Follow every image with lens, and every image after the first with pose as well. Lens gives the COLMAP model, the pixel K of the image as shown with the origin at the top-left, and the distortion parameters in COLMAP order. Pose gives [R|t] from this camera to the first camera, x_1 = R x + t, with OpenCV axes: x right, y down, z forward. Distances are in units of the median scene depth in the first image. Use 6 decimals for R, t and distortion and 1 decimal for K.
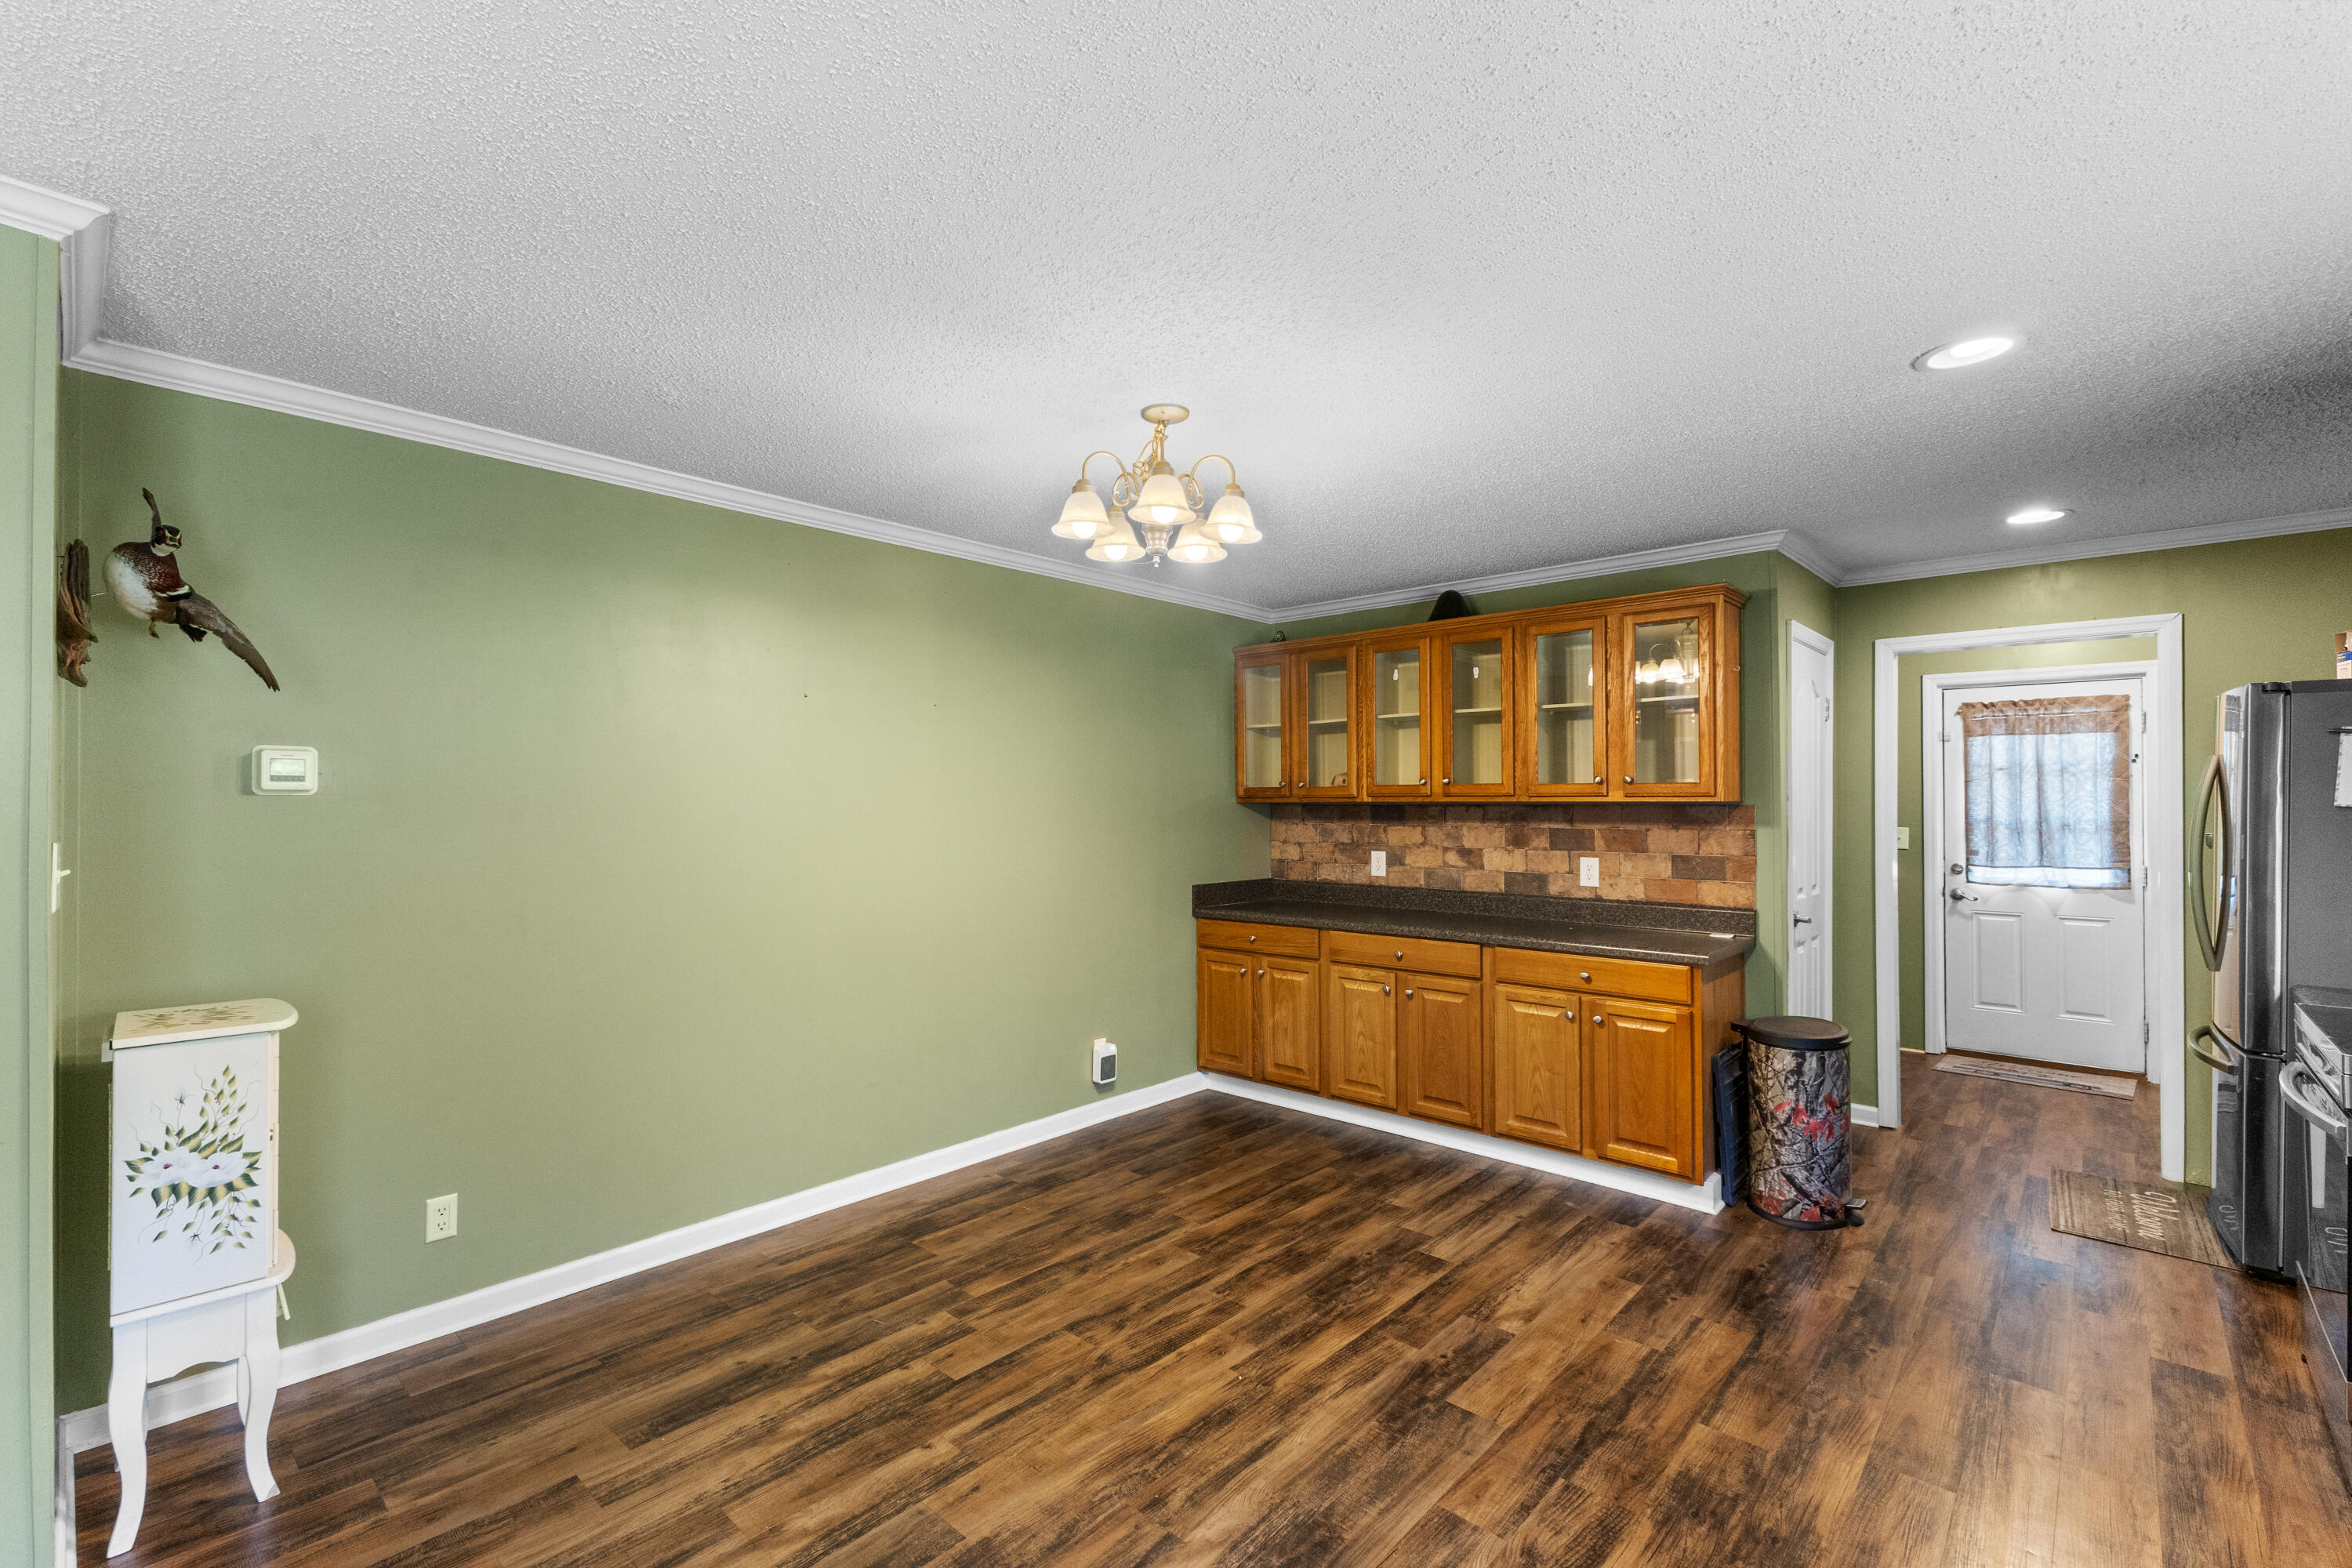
lens RADIAL K [[1018.2, 0, 1180.0], [0, 1018.2, 787.0], [0, 0, 1]] dist [0.017376, -0.004562]
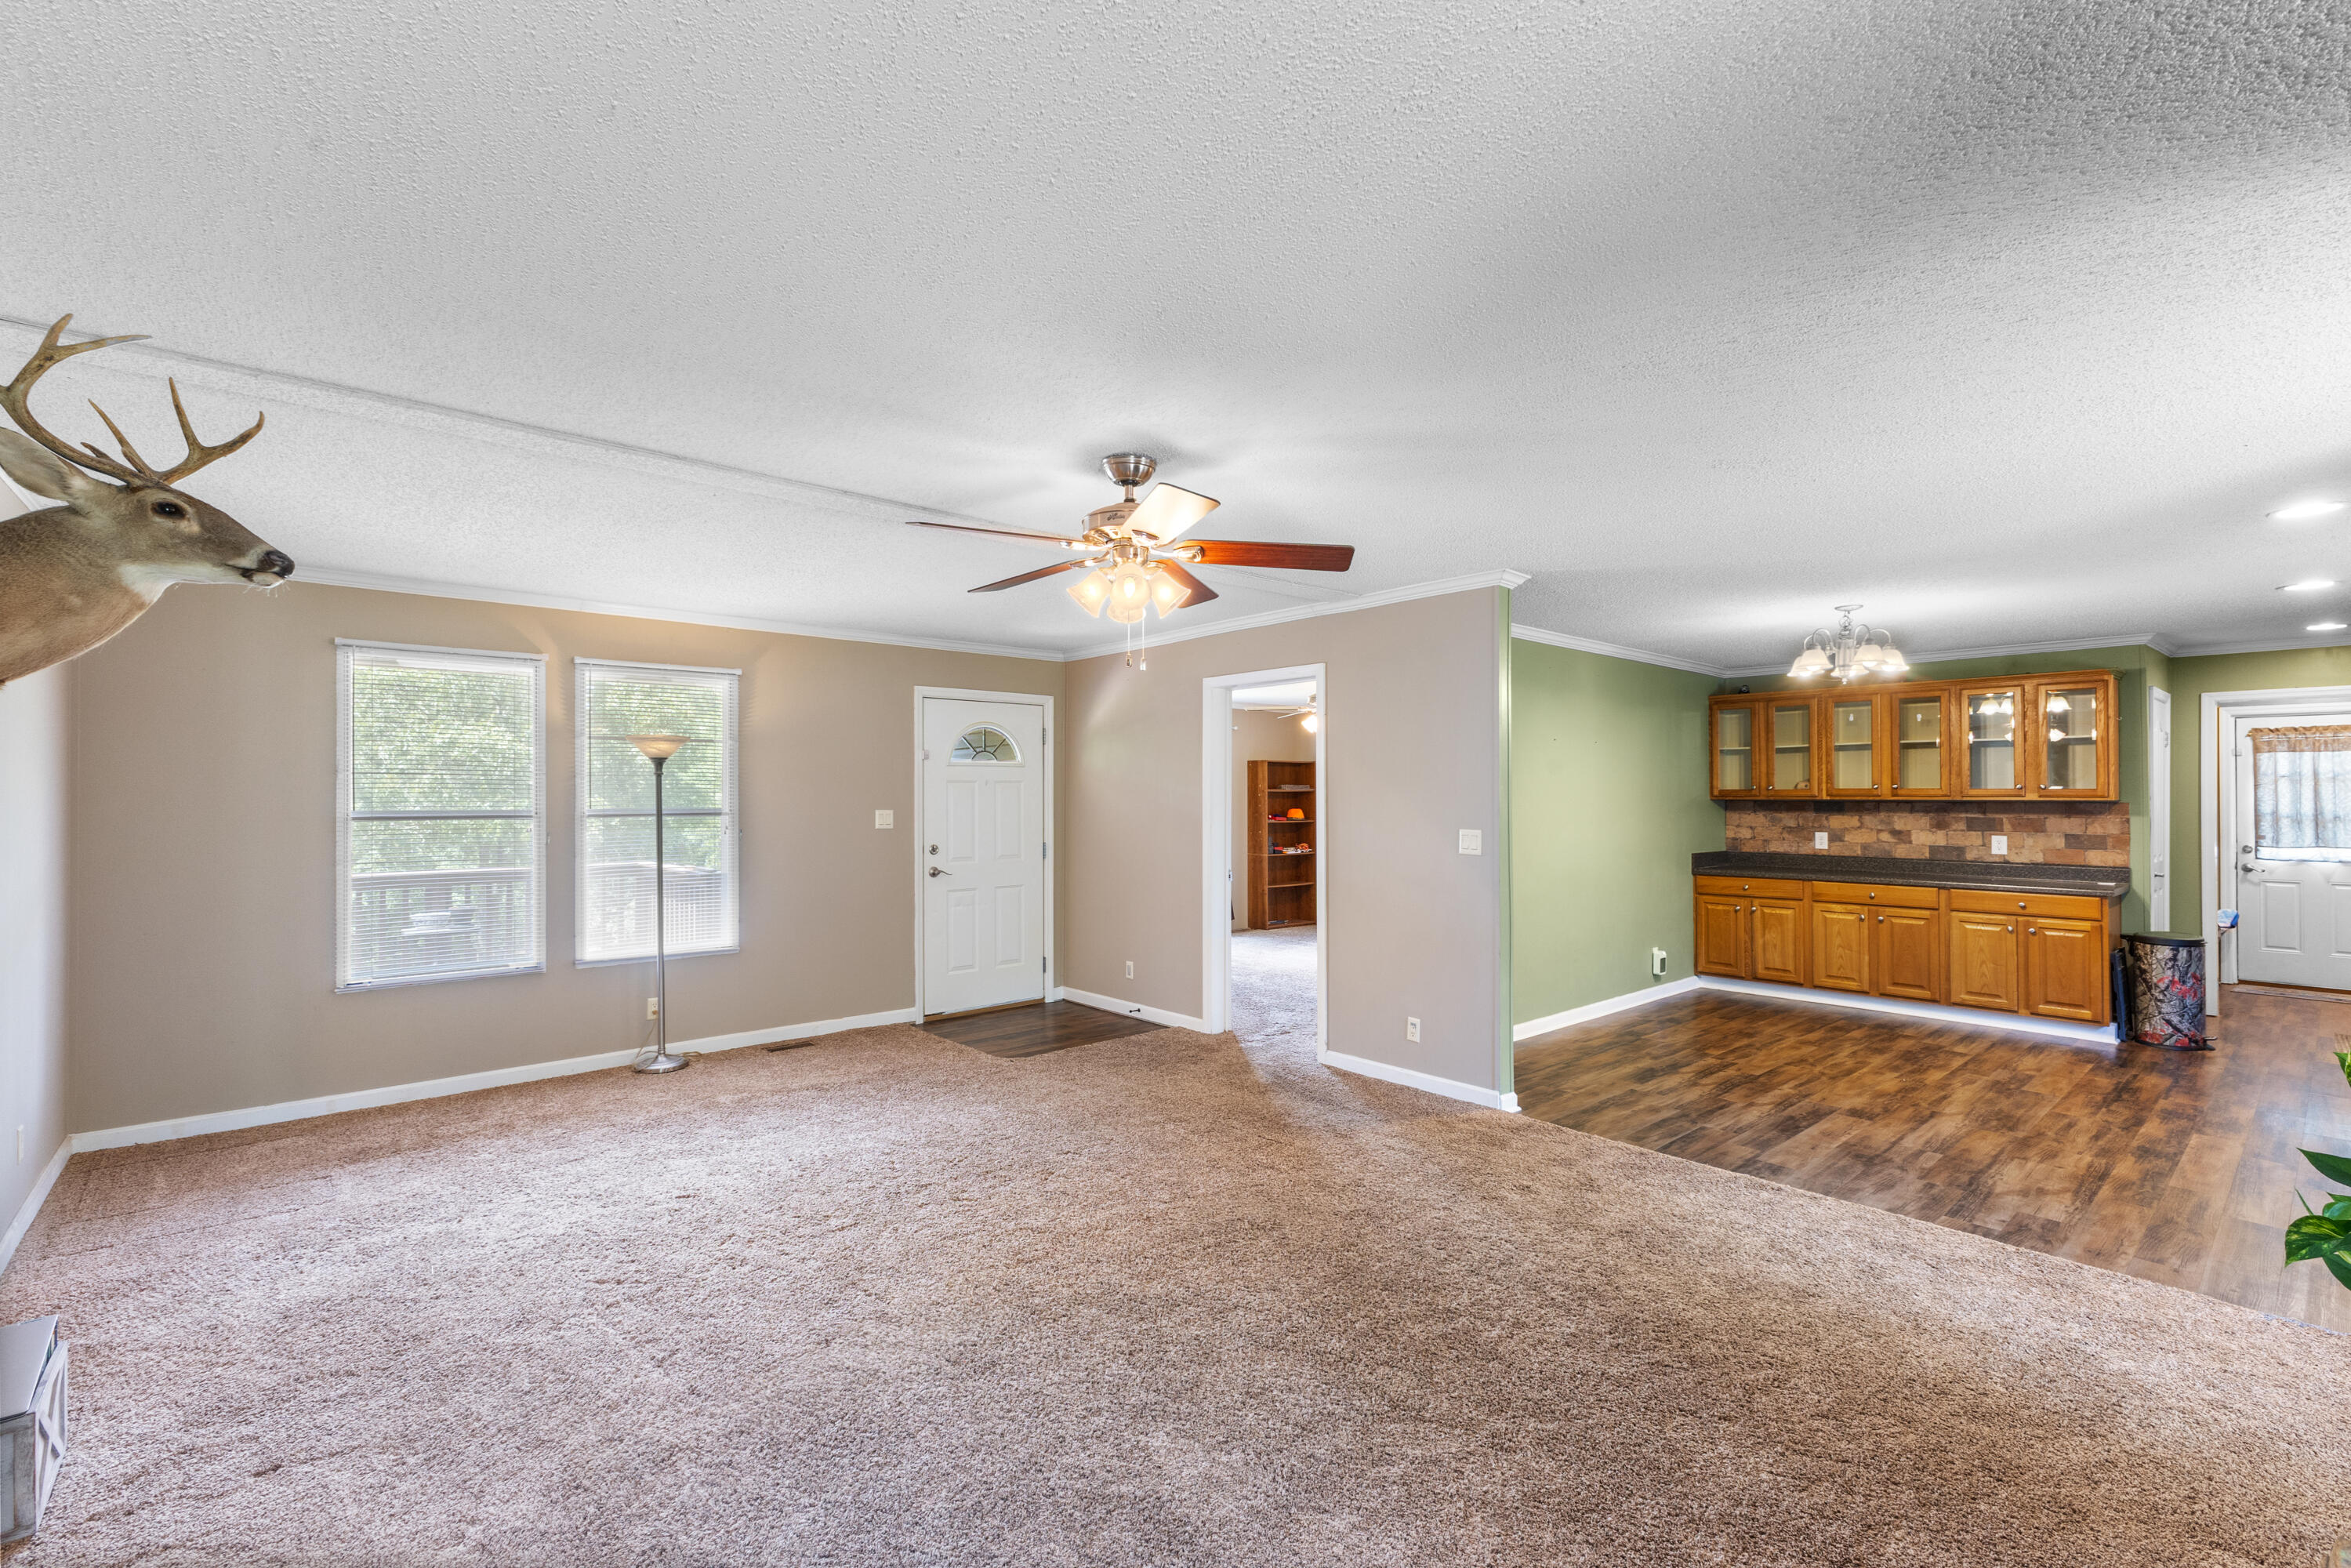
lens RADIAL K [[1017.8, 0, 1171.3], [0, 1017.8, 782.7], [0, 0, 1]] dist [0.017376, -0.004562]
pose [[0.993270, 0.000780, -0.115823, -0.670783], [-0.000617, 0.999999, 0.001441, -0.013299], [0.115823, -0.001360, 0.993269, -0.702215]]
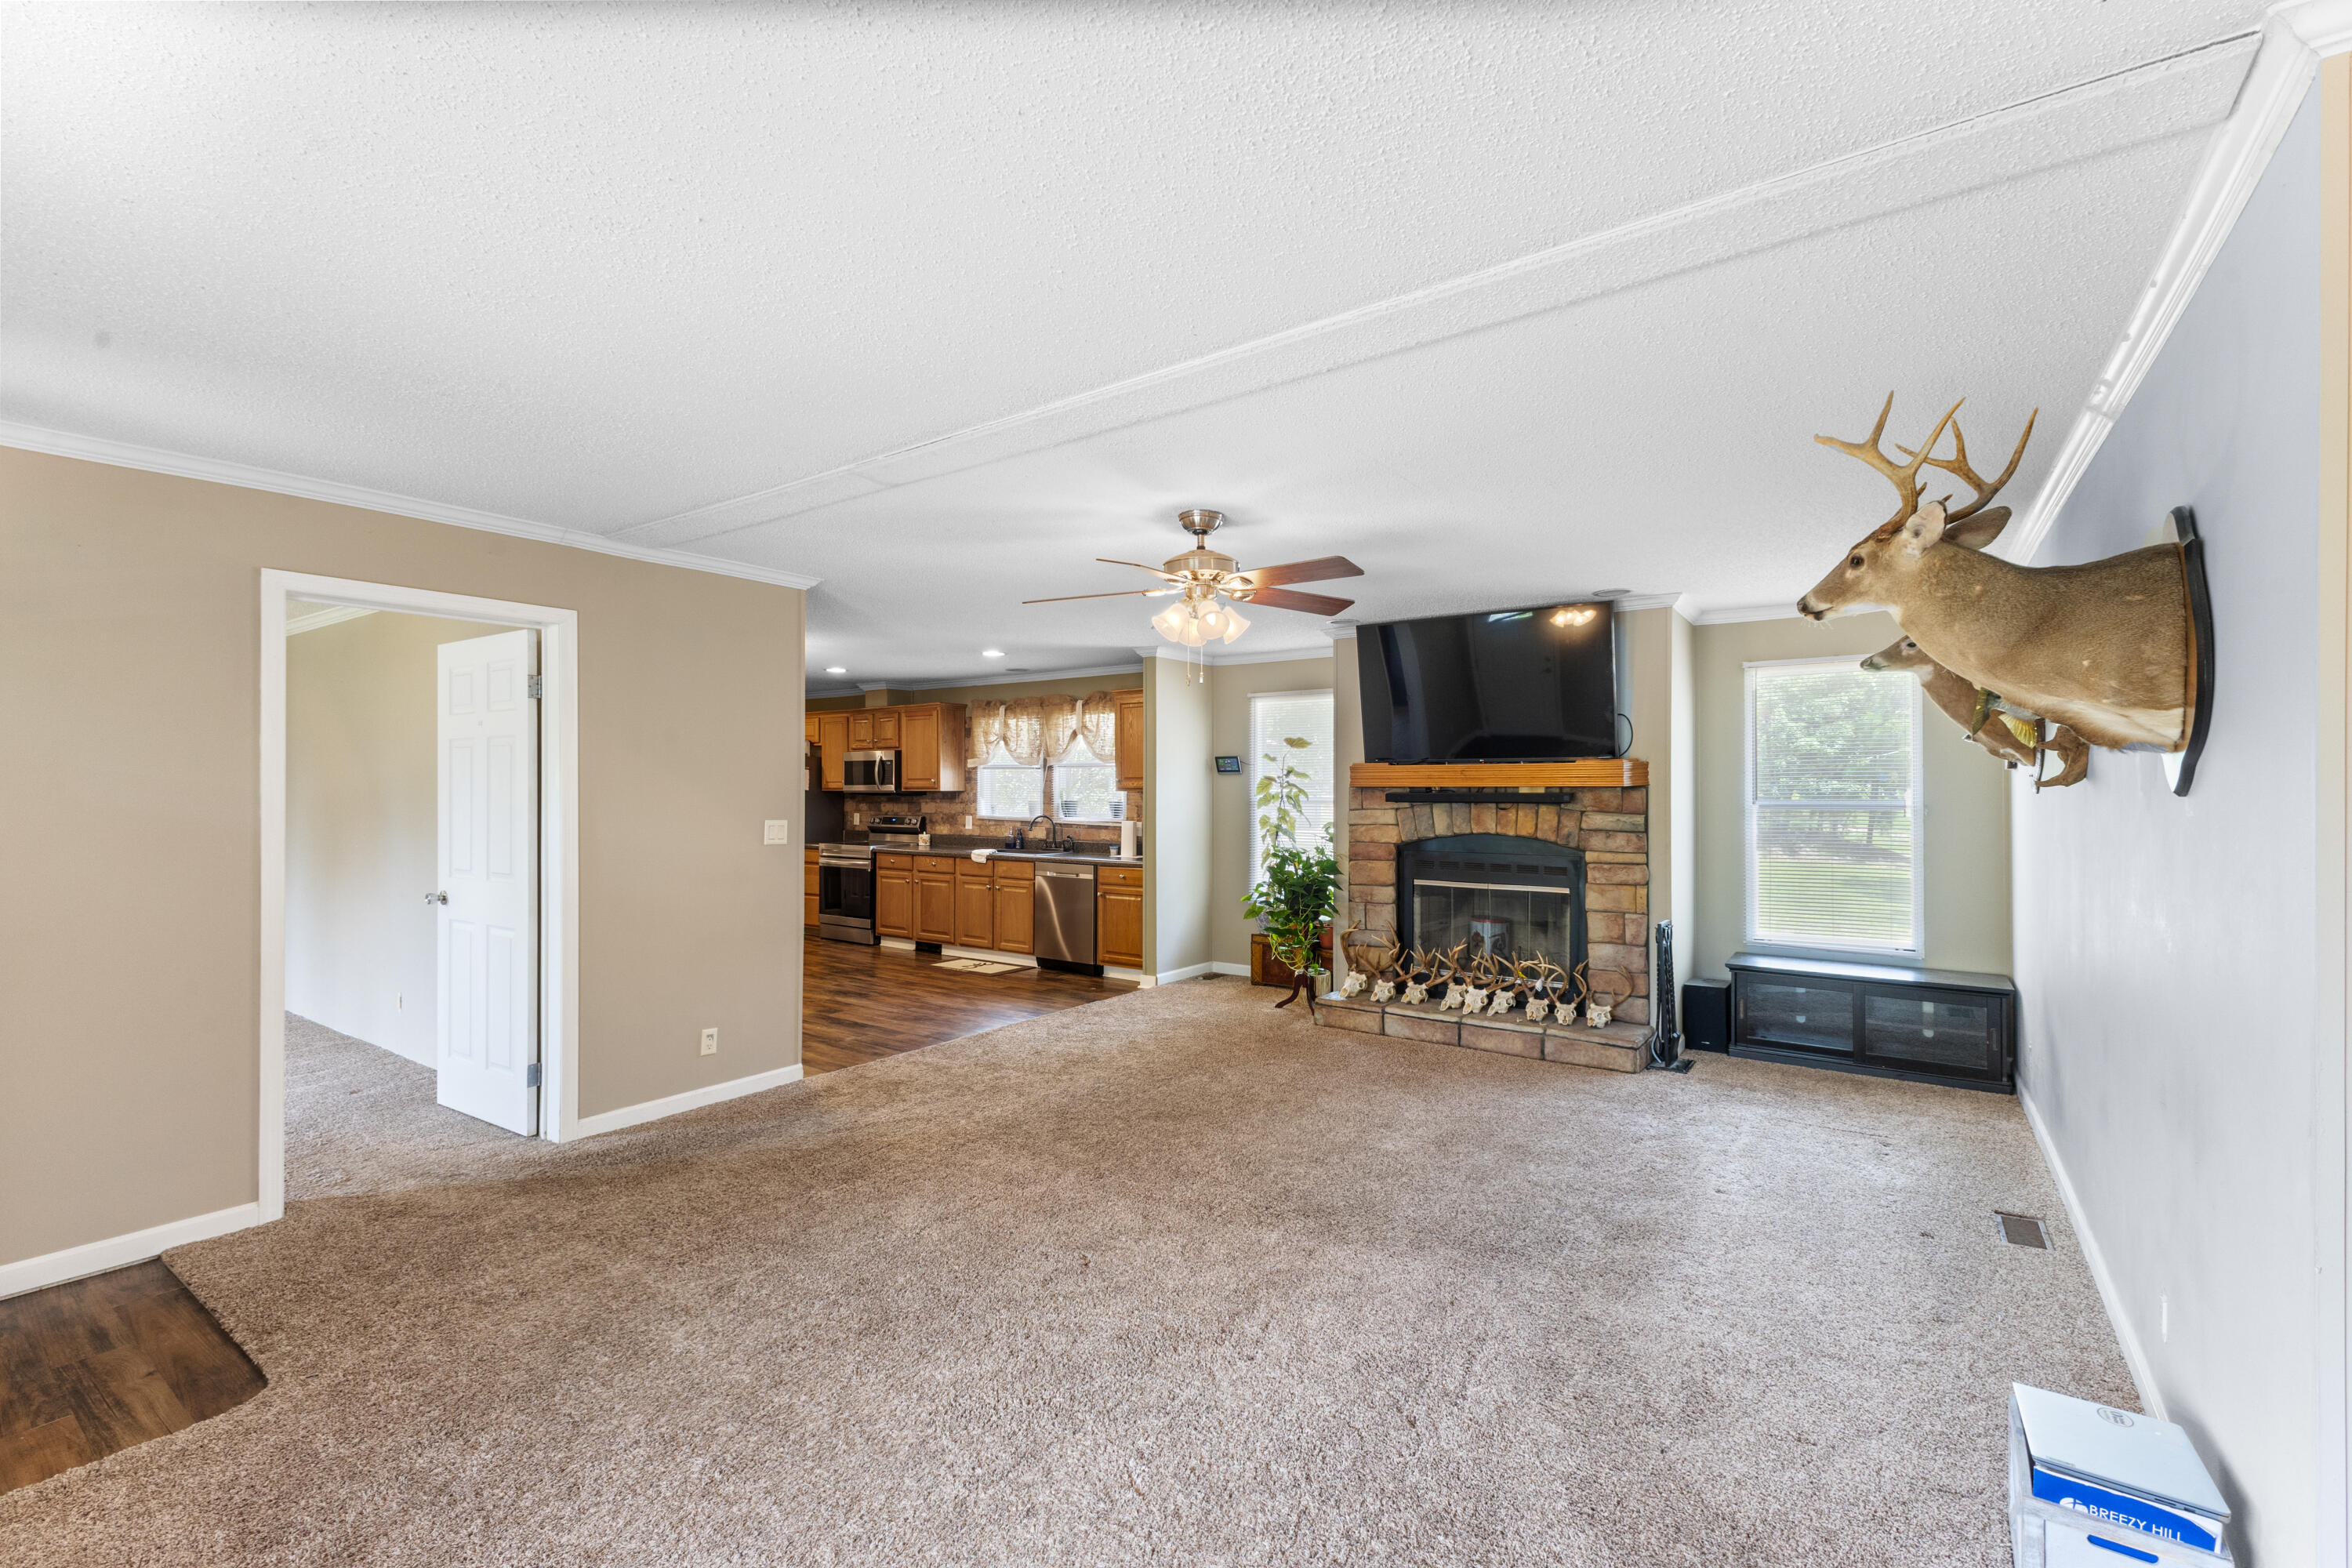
lens RADIAL K [[1018.2, 0, 1180.5], [0, 1018.2, 790.4], [0, 0, 1]] dist [0.017376, -0.004562]
pose [[-0.118406, -0.003465, 0.992959, -1.622637], [-0.015934, 0.999872, 0.001589, -0.002832], [-0.992837, -0.015634, -0.118446, 0.103767]]
